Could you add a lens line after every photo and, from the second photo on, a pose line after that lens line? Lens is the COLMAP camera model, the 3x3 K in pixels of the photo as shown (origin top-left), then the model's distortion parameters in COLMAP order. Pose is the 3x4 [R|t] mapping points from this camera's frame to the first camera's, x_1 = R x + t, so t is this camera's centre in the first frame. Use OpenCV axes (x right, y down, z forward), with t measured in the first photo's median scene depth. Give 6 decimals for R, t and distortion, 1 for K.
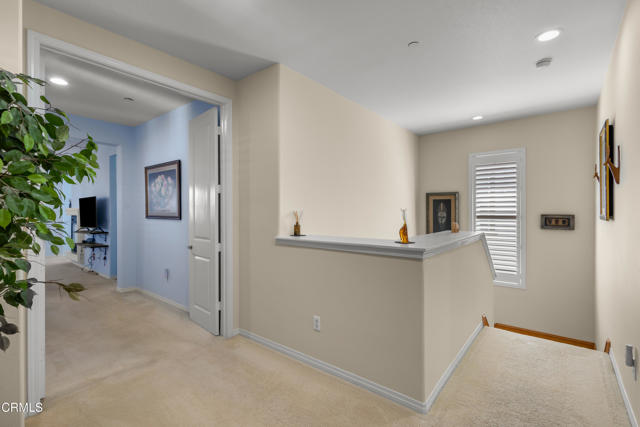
lens RADIAL K [[292.2, 0, 318.0], [0, 292.2, 210.8], [0, 0, 1]] dist [0.004889, 0.000672]
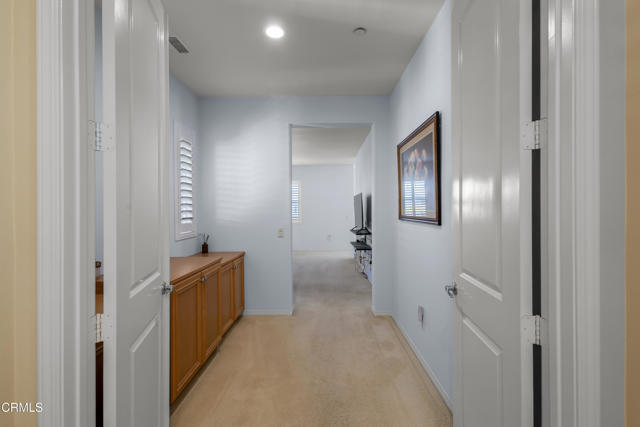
lens RADIAL K [[292.2, 0, 317.2], [0, 292.2, 211.2], [0, 0, 1]] dist [0.004889, 0.000672]
pose [[0.607117, 0.004936, -0.794597, -0.175213], [0.000751, 0.999977, 0.006785, 0.000486], [0.794612, -0.004716, 0.607099, 0.476054]]
